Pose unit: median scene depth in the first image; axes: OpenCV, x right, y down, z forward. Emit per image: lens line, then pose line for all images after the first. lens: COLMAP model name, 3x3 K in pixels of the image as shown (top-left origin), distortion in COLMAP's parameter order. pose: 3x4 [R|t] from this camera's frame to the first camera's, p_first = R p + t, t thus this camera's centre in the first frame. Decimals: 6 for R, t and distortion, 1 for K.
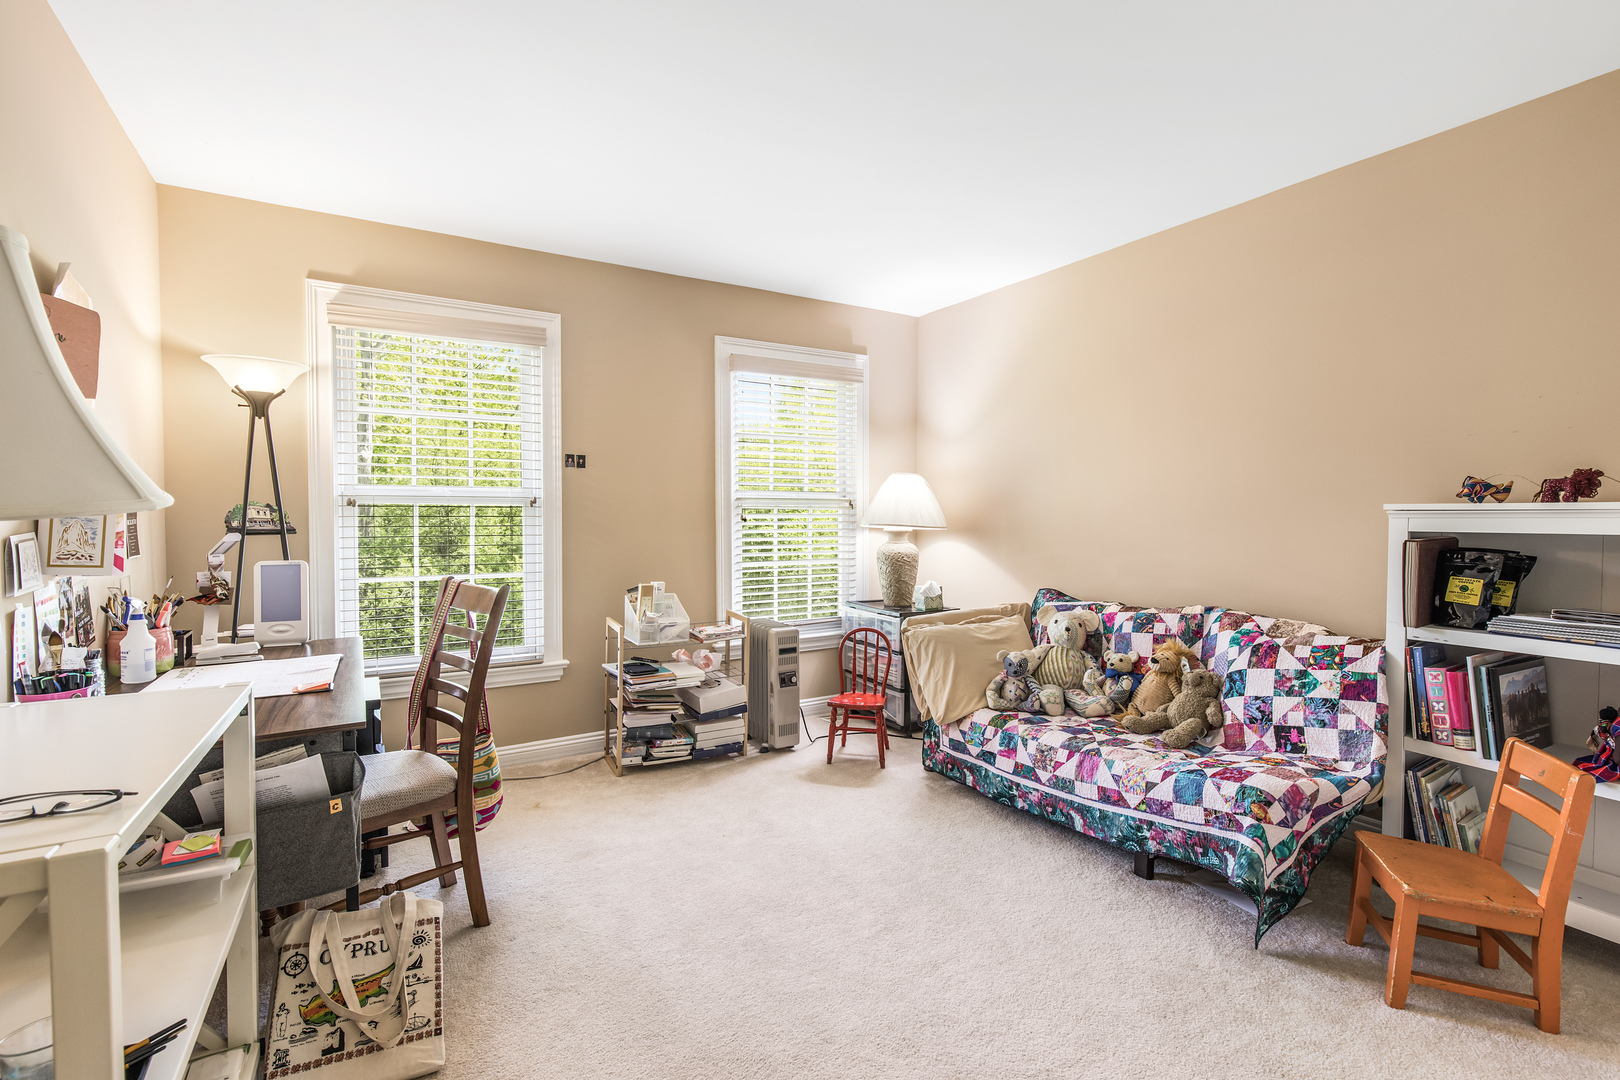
lens RADIAL K [[736.8, 0, 797.6], [0, 736.8, 538.1], [0, 0, 1]] dist [0.004031, -0.001377]
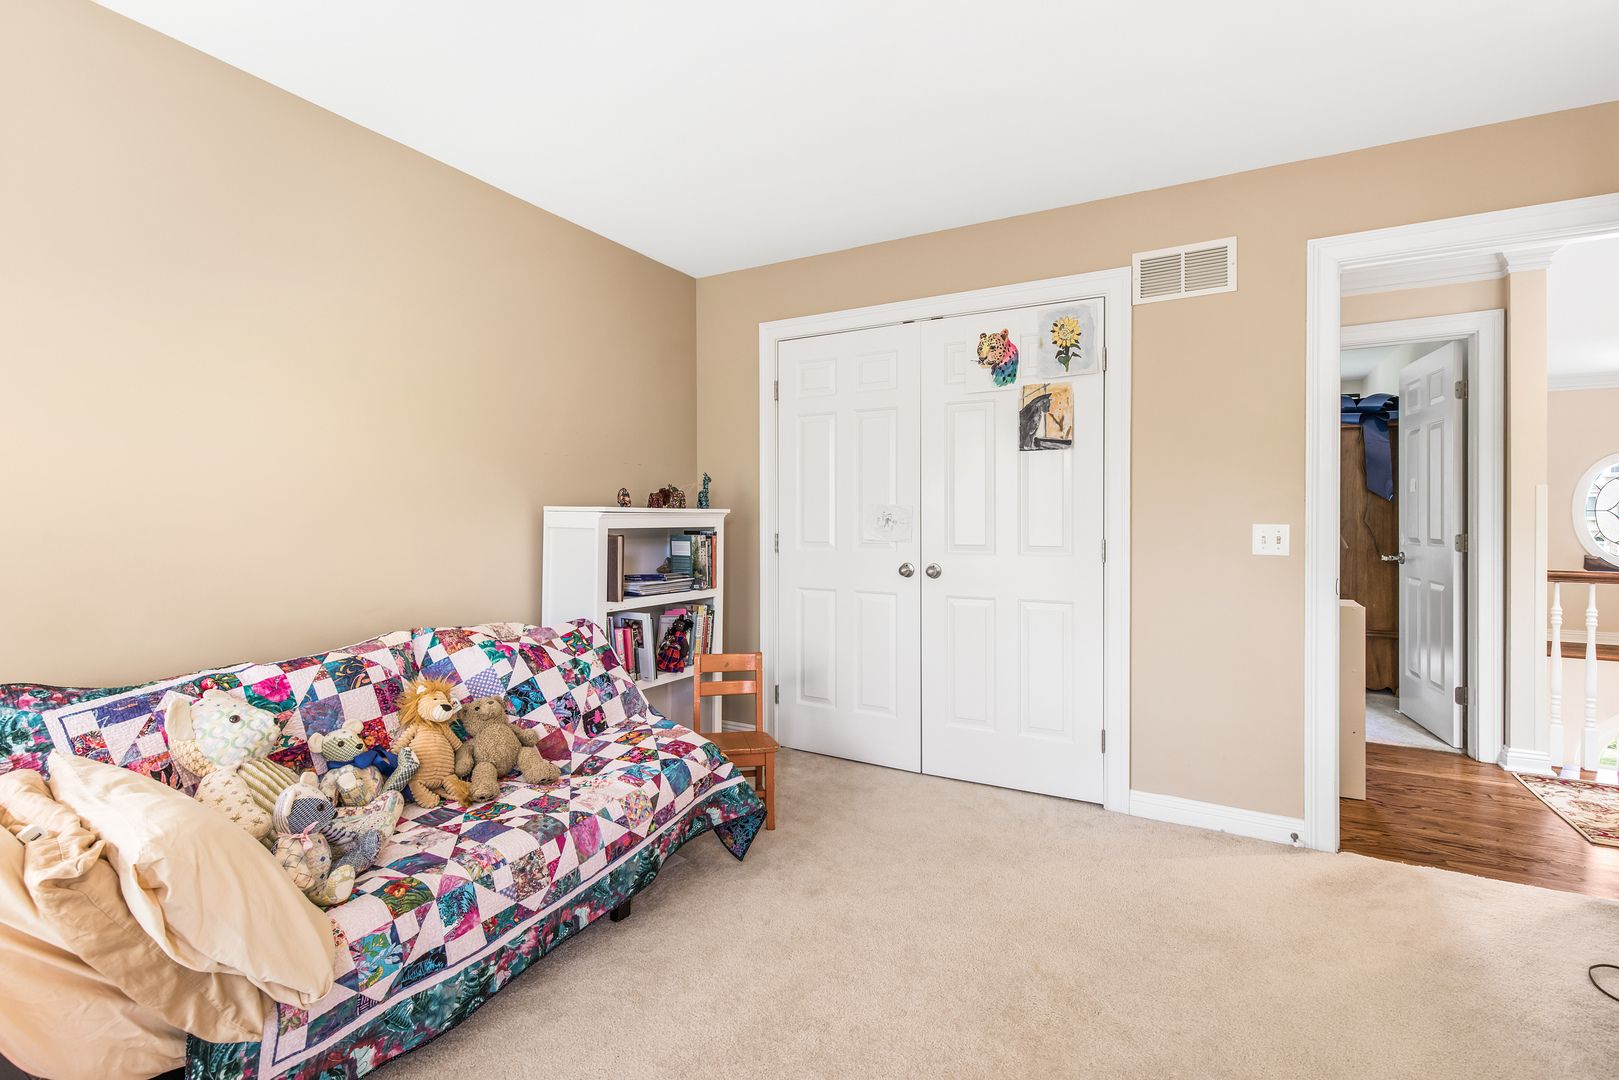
lens RADIAL K [[736.3, 0, 797.1], [0, 736.3, 538.1], [0, 0, 1]] dist [0.004031, -0.001377]
pose [[-0.505106, -0.020838, 0.862806, -0.390517], [0.029958, 0.998683, 0.041657, -0.031441], [-0.862537, 0.046889, -0.503817, 1.204189]]
